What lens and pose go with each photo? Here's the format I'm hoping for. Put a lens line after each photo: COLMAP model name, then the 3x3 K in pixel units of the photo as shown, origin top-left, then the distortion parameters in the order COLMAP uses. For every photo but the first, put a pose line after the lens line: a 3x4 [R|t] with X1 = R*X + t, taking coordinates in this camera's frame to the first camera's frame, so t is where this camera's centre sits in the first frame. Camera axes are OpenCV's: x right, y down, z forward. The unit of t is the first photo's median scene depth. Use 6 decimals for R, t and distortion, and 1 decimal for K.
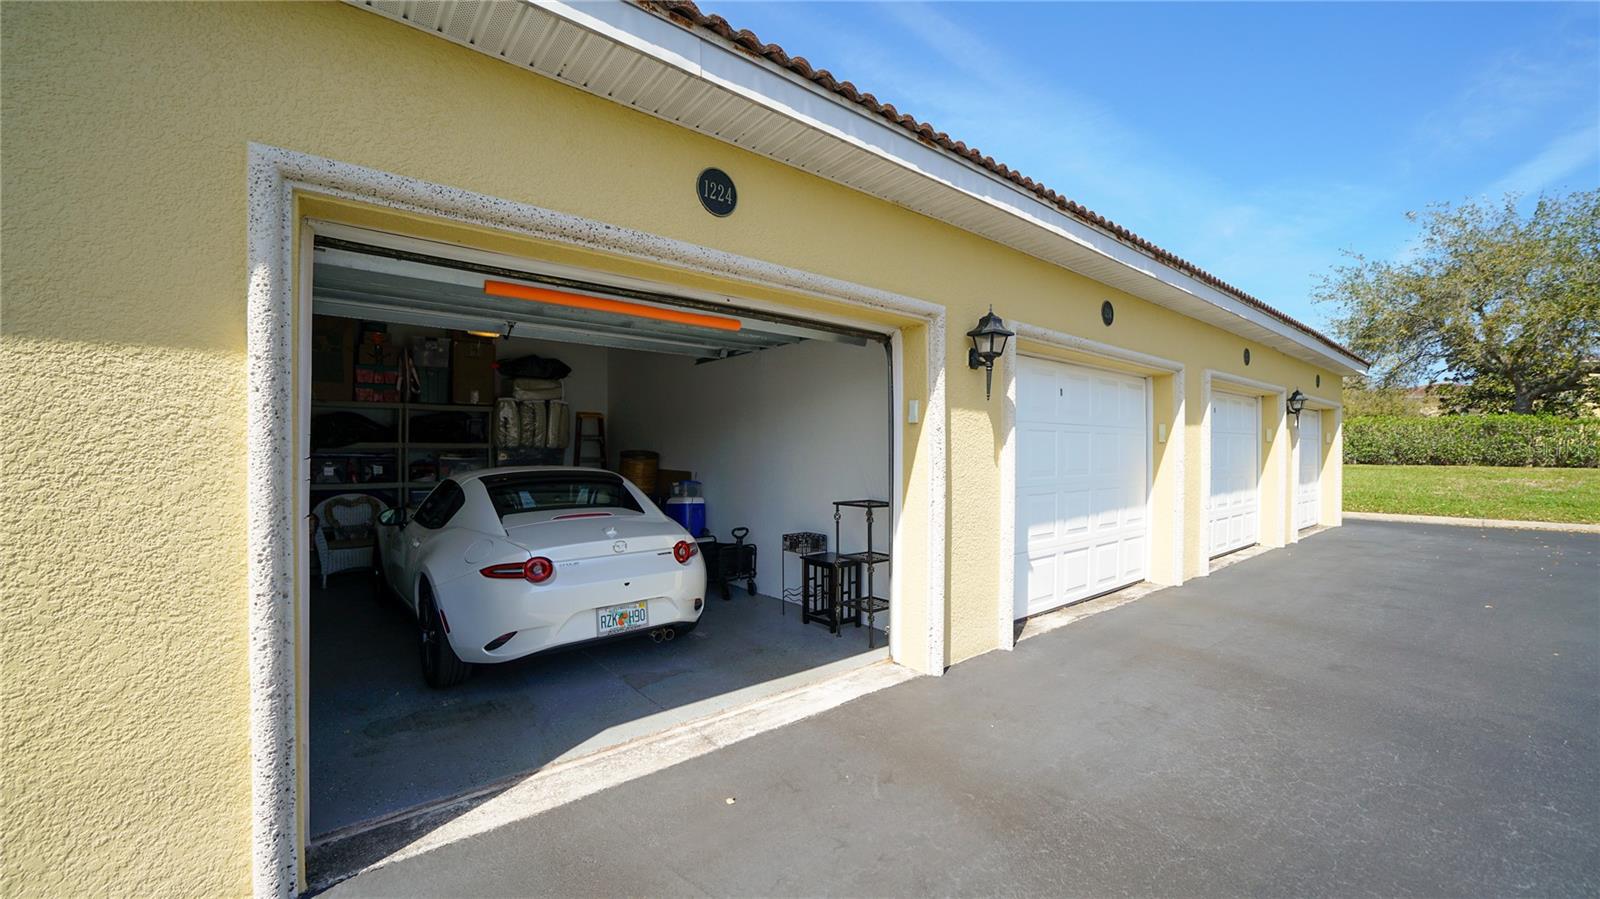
lens RADIAL K [[612.0, 0, 803.1], [0, 612.0, 435.0], [0, 0, 1]] dist [0.008726, 0.000228]
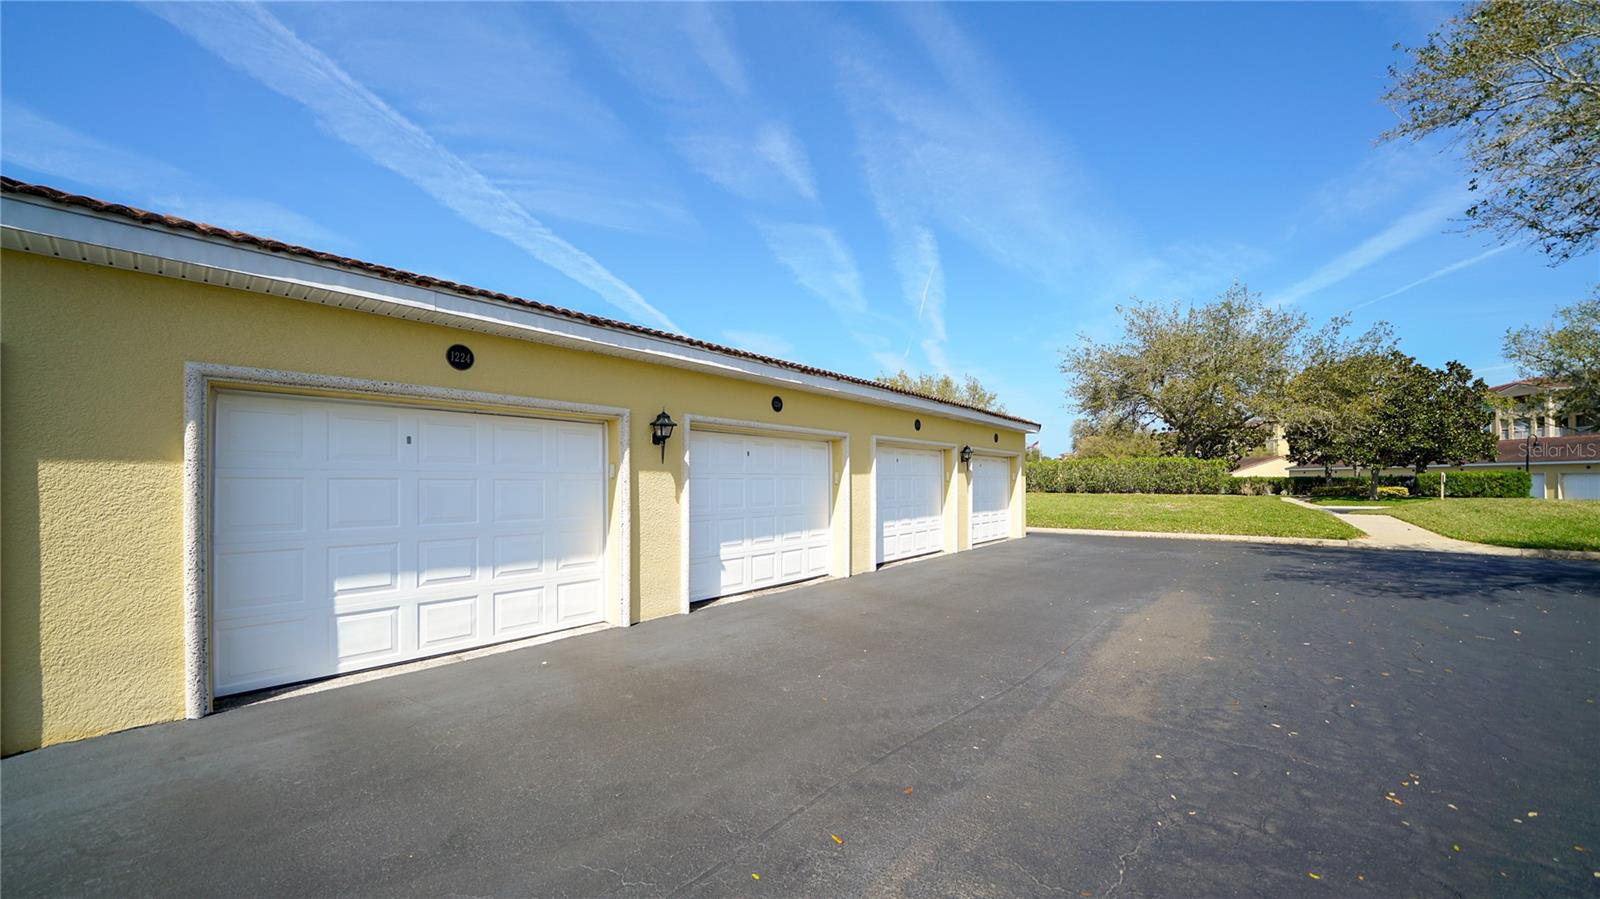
lens RADIAL K [[560.3, 0, 794.3], [0, 560.3, 463.5], [0, 0, 1]] dist [-0.007441, 0.000791]
pose [[0.990282, -0.000726, 0.139074, 0.445561], [0.001862, 0.999966, -0.008033, -0.044315], [-0.139063, 0.008214, 0.990249, -0.576720]]
